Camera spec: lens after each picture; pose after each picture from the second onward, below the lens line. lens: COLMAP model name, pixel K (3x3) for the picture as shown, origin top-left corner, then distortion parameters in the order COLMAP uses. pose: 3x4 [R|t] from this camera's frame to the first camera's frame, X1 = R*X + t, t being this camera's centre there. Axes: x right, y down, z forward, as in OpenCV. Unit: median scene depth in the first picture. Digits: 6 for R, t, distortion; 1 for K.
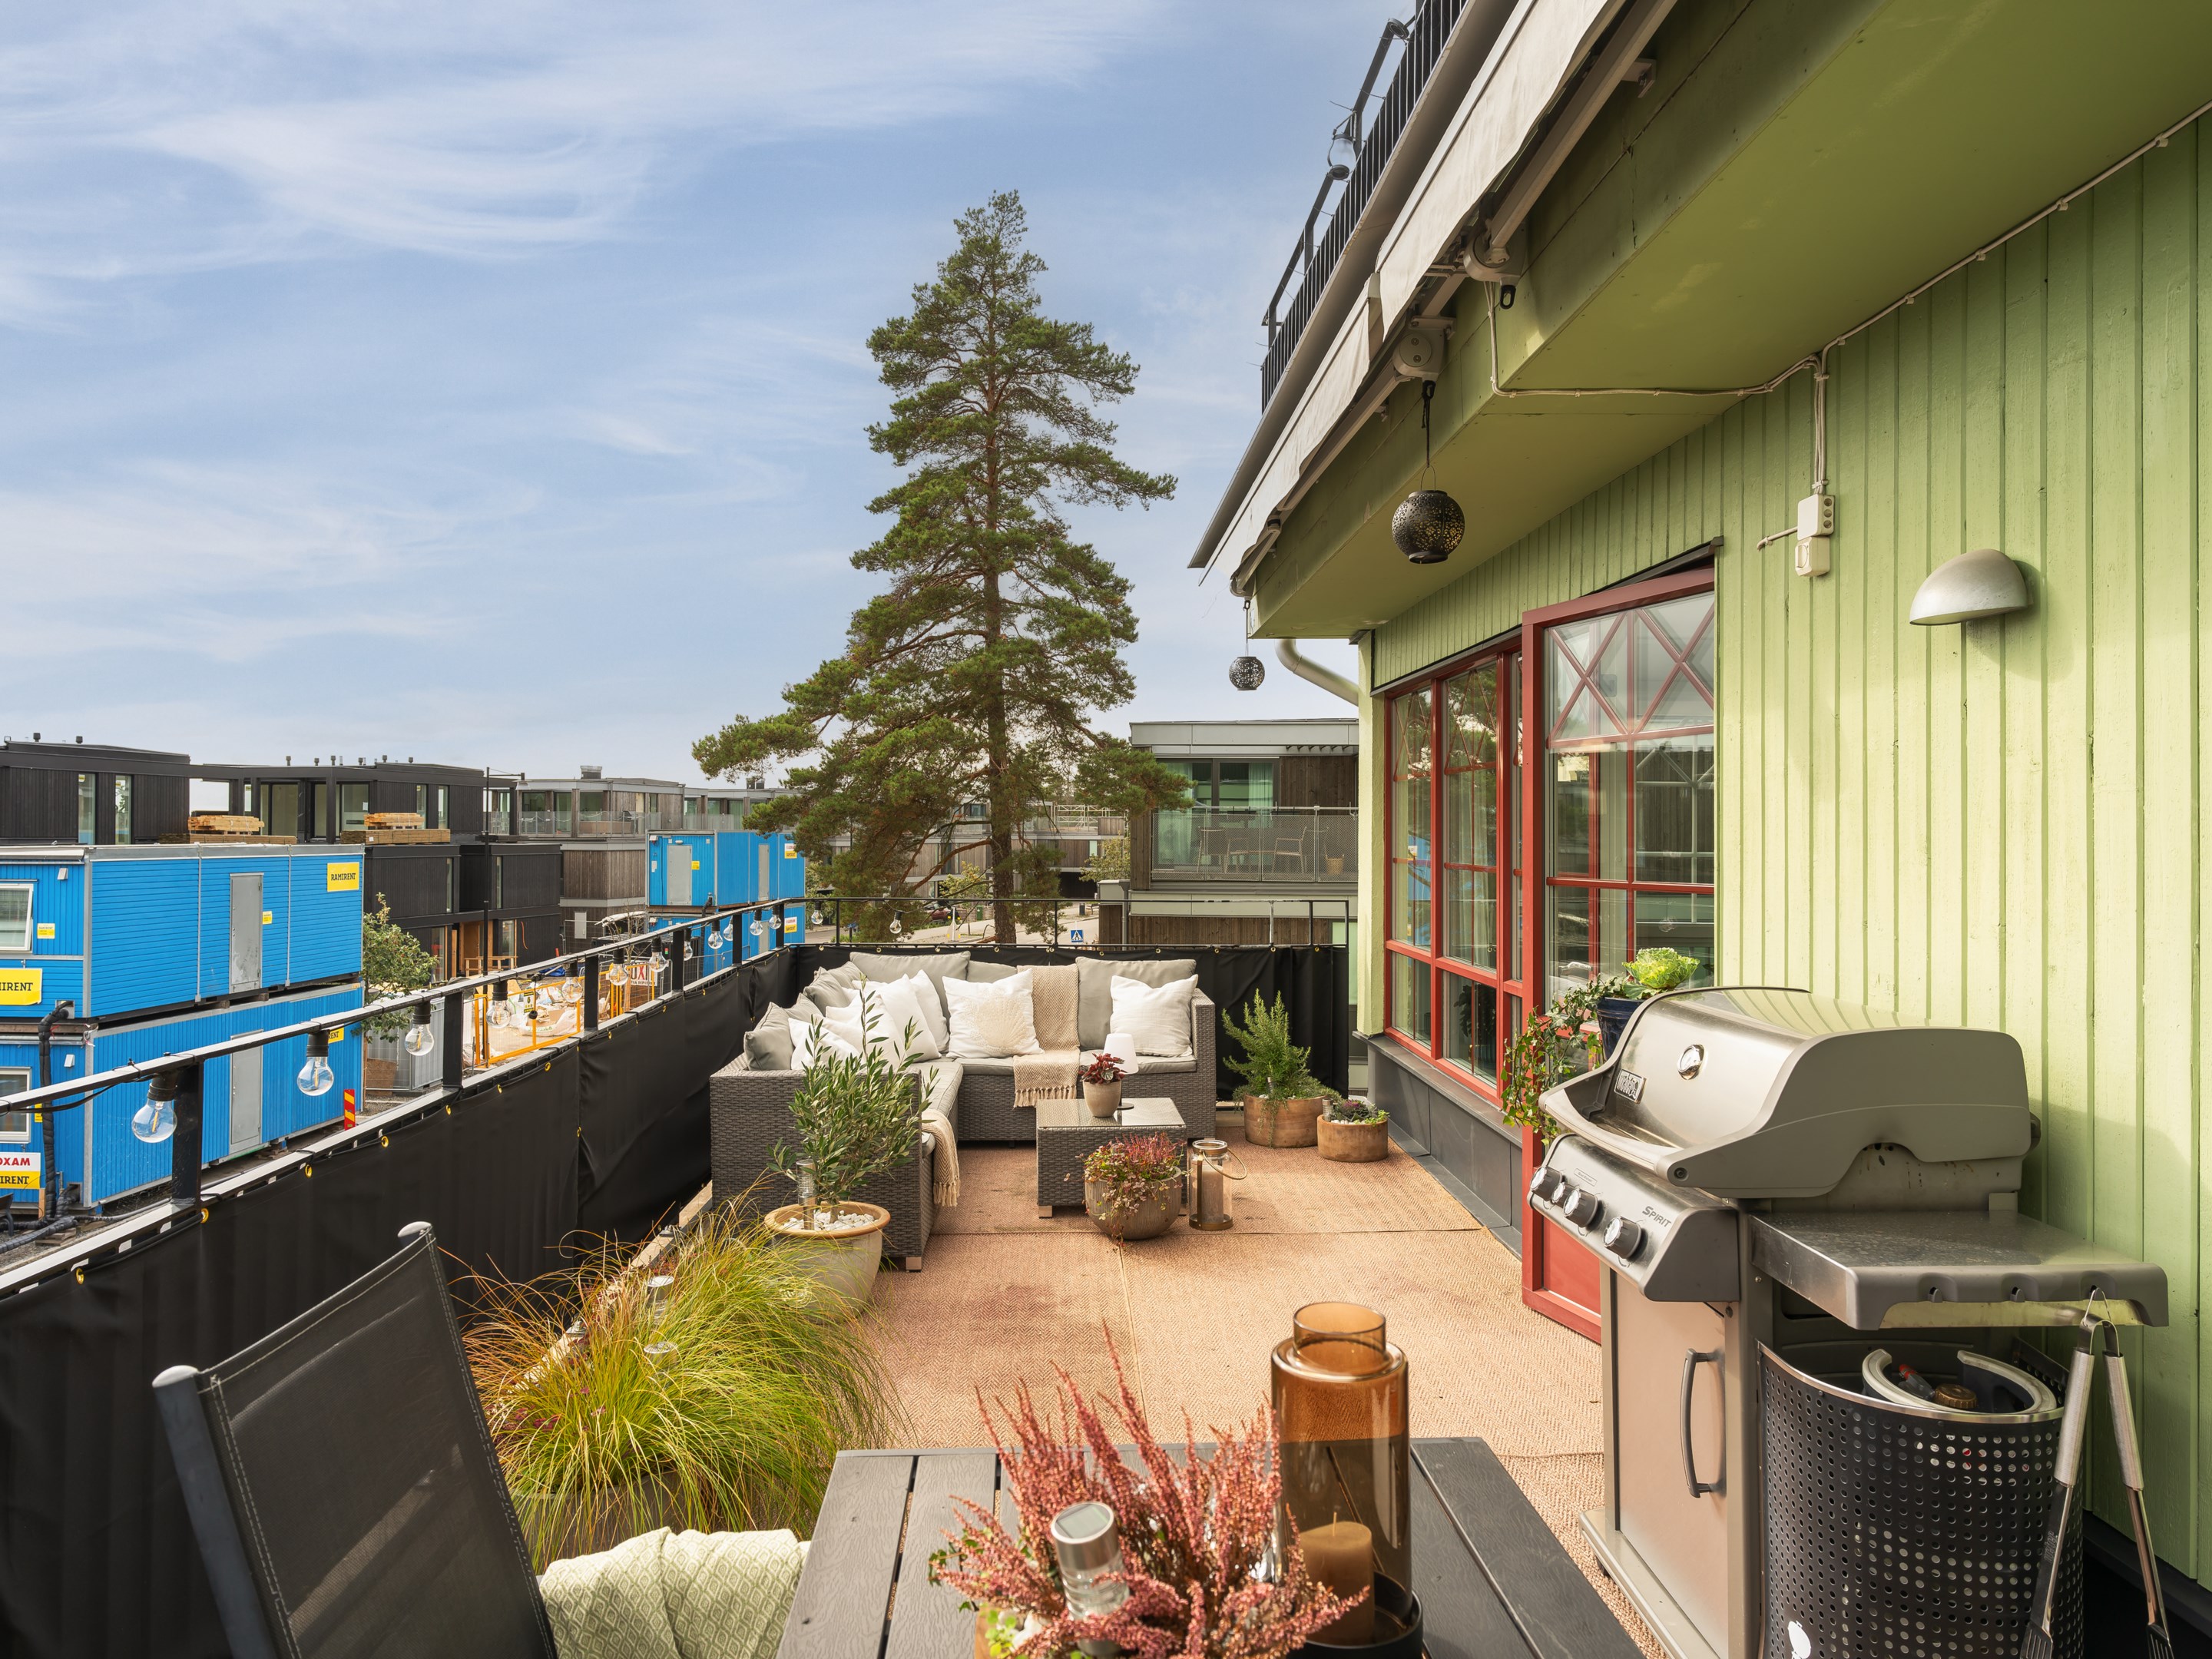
lens RADIAL K [[1432.2, 0, 1095.8], [0, 1432.2, 836.3], [0, 0, 1]] dist [0.007755, -0.003695]
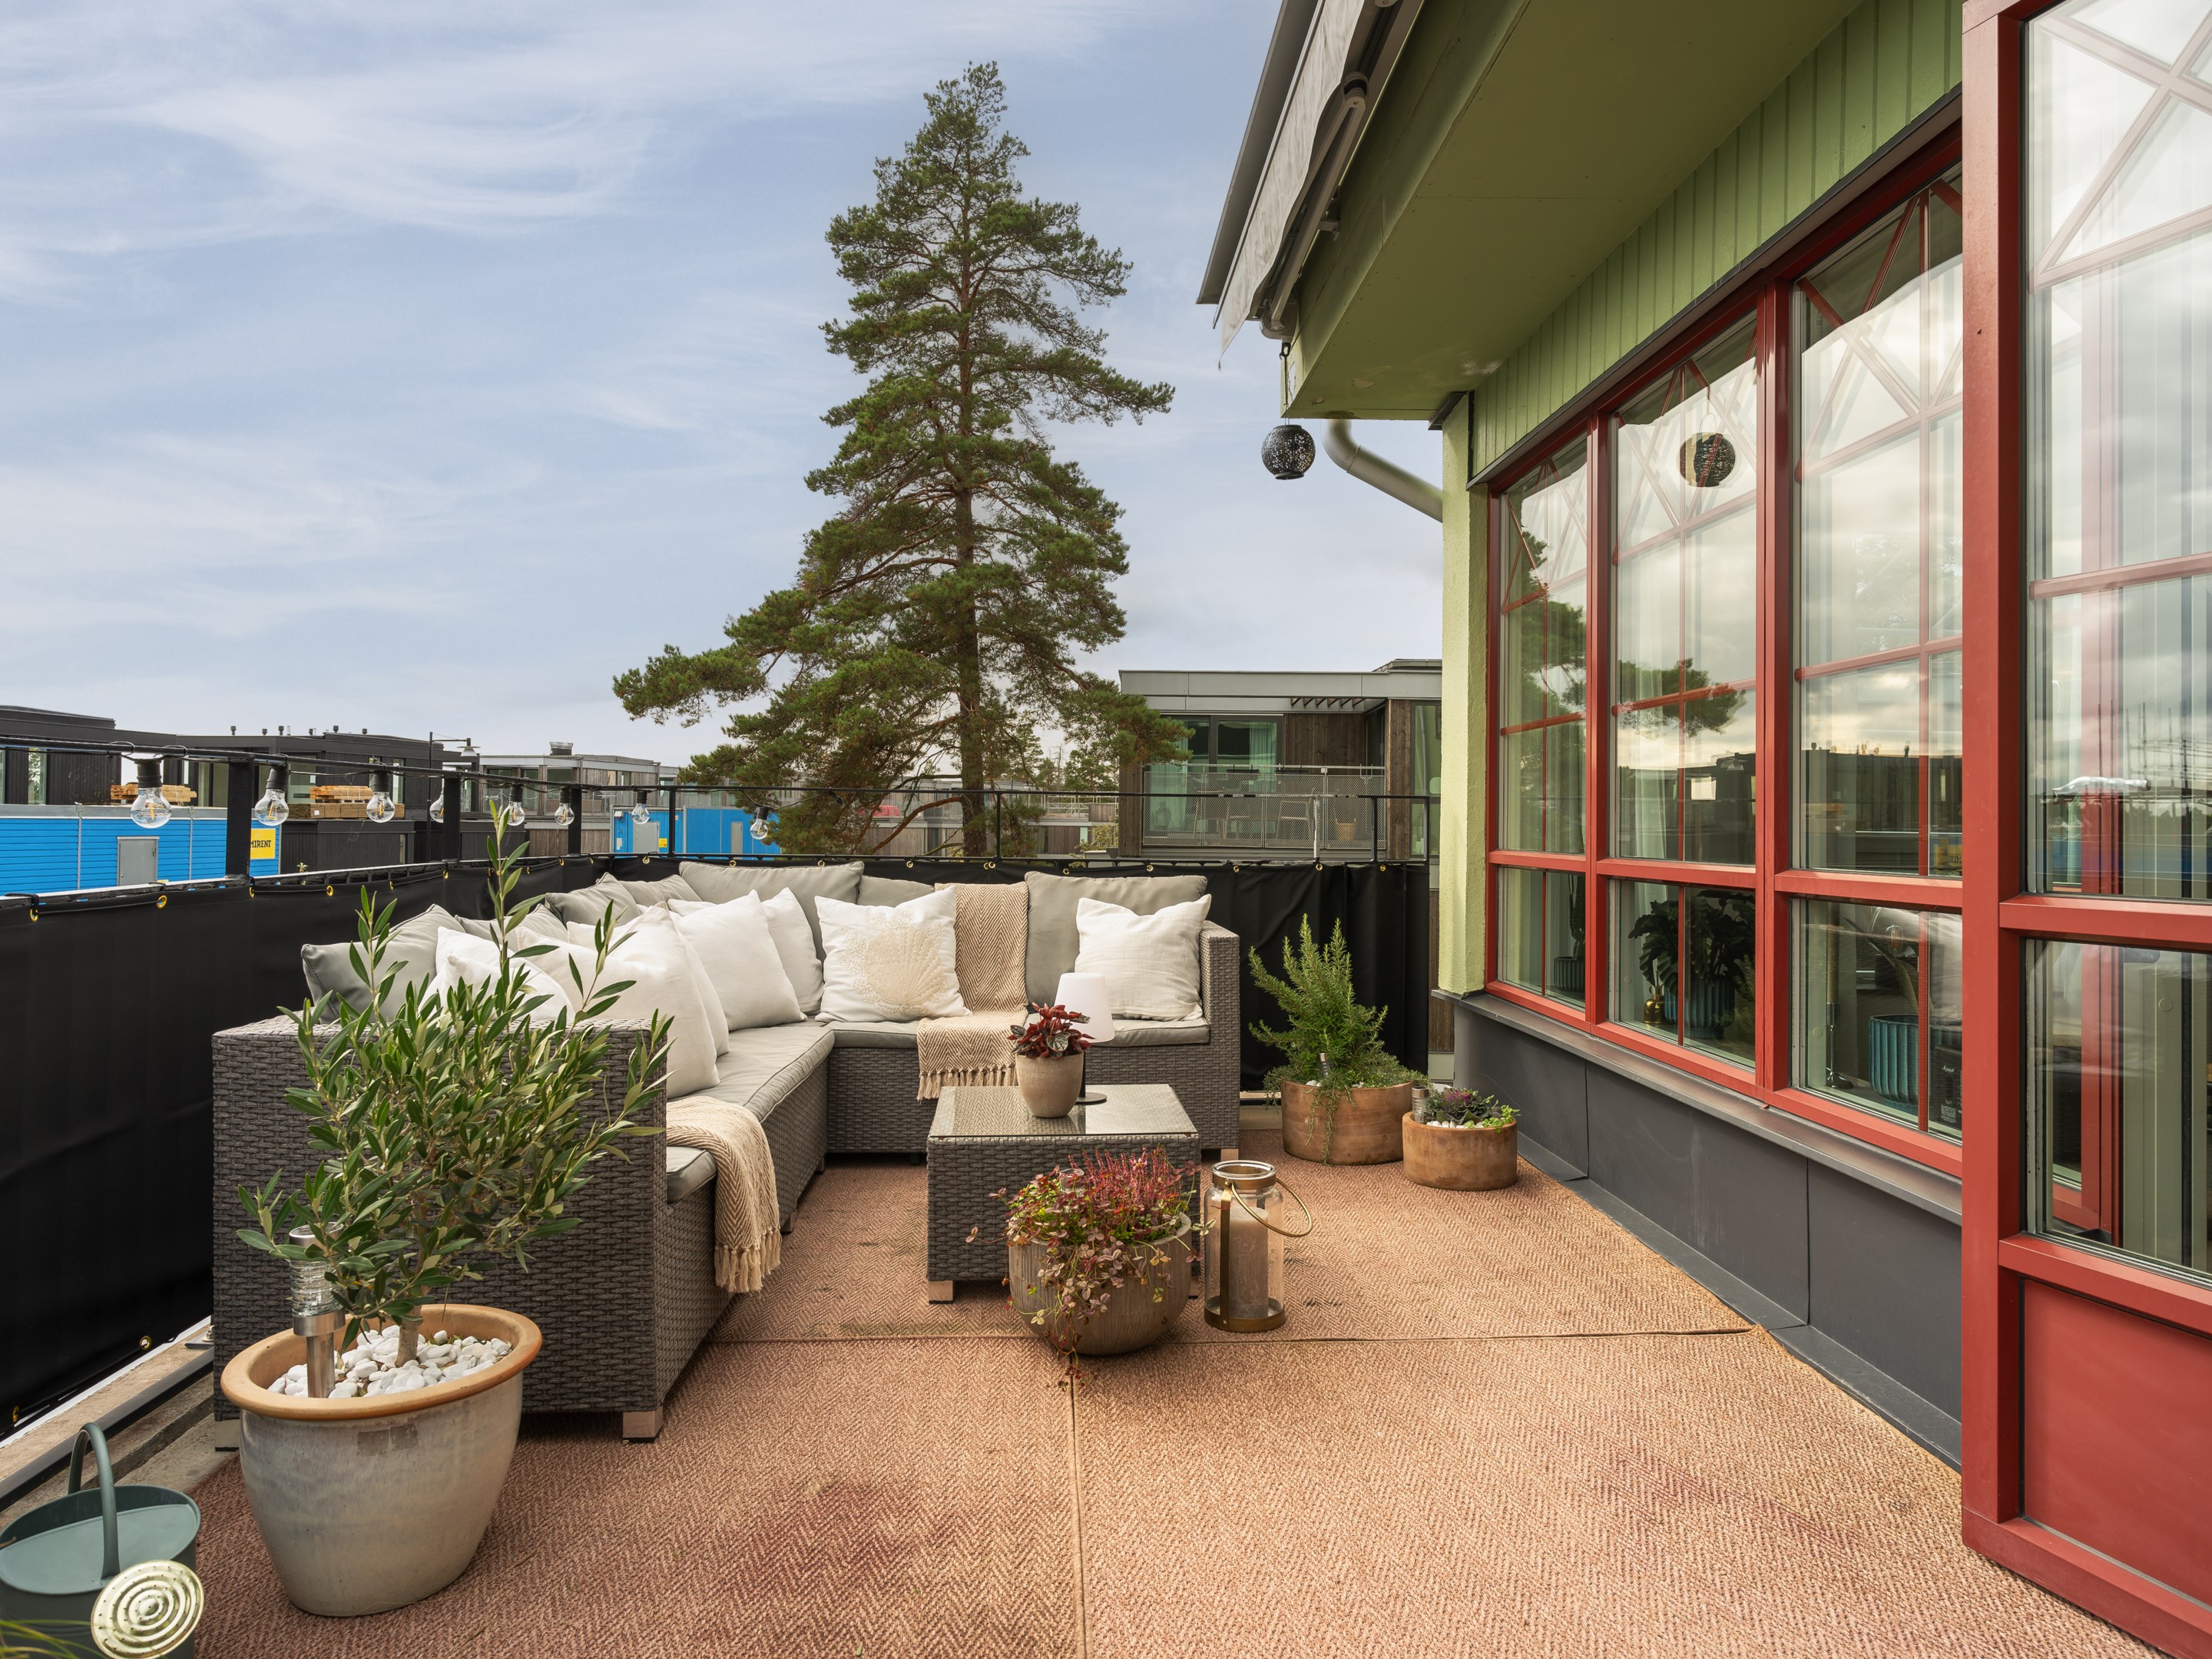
lens RADIAL K [[1432.2, 0, 1117.8], [0, 1432.2, 813.6], [0, 0, 1]] dist [0.007755, -0.003695]
pose [[0.999753, 0.006829, 0.021167, 0.014038], [-0.006622, 0.999930, -0.009832, 0.061186], [-0.021233, 0.009690, 0.999728, 0.325432]]
